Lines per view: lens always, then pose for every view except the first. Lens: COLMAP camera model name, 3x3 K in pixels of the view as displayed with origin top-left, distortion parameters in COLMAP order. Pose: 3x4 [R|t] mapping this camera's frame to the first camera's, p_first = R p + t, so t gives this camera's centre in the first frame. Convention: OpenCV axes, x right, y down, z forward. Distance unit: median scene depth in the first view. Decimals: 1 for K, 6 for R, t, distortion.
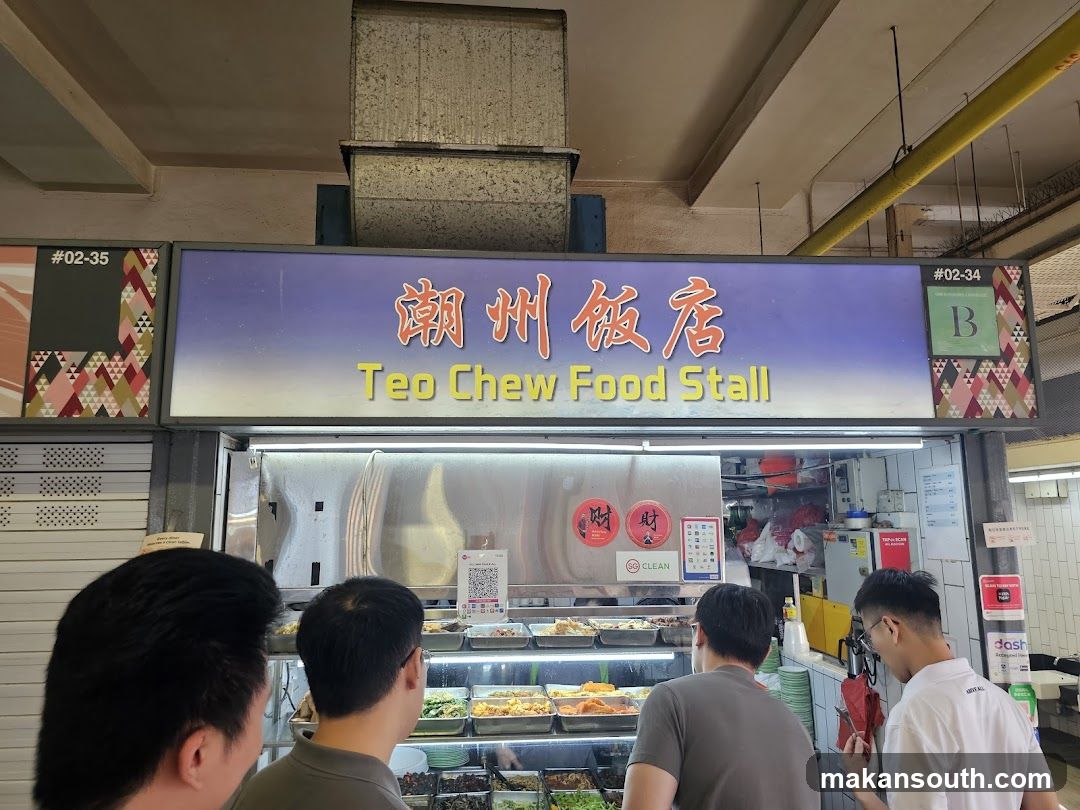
lens RADIAL K [[708.2, 0, 531.8], [0, 708.2, 410.6], [0, 0, 1]] dist [0.083303, -0.078558]
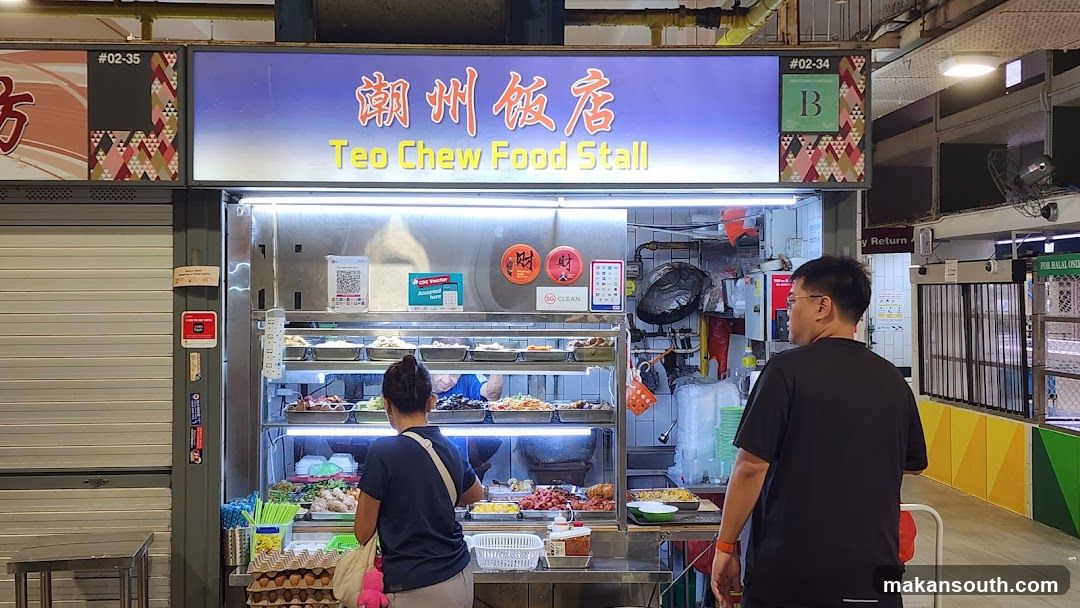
lens RADIAL K [[1334.1, 0, 540.0], [0, 1334.1, 304.0], [0, 0, 1]] dist [0.091328, -0.011829]
pose [[0.999332, 0.008492, -0.035541, 0.228946], [-0.002684, 0.987053, 0.160374, -0.160528], [0.036443, -0.160172, 0.986416, -1.432819]]
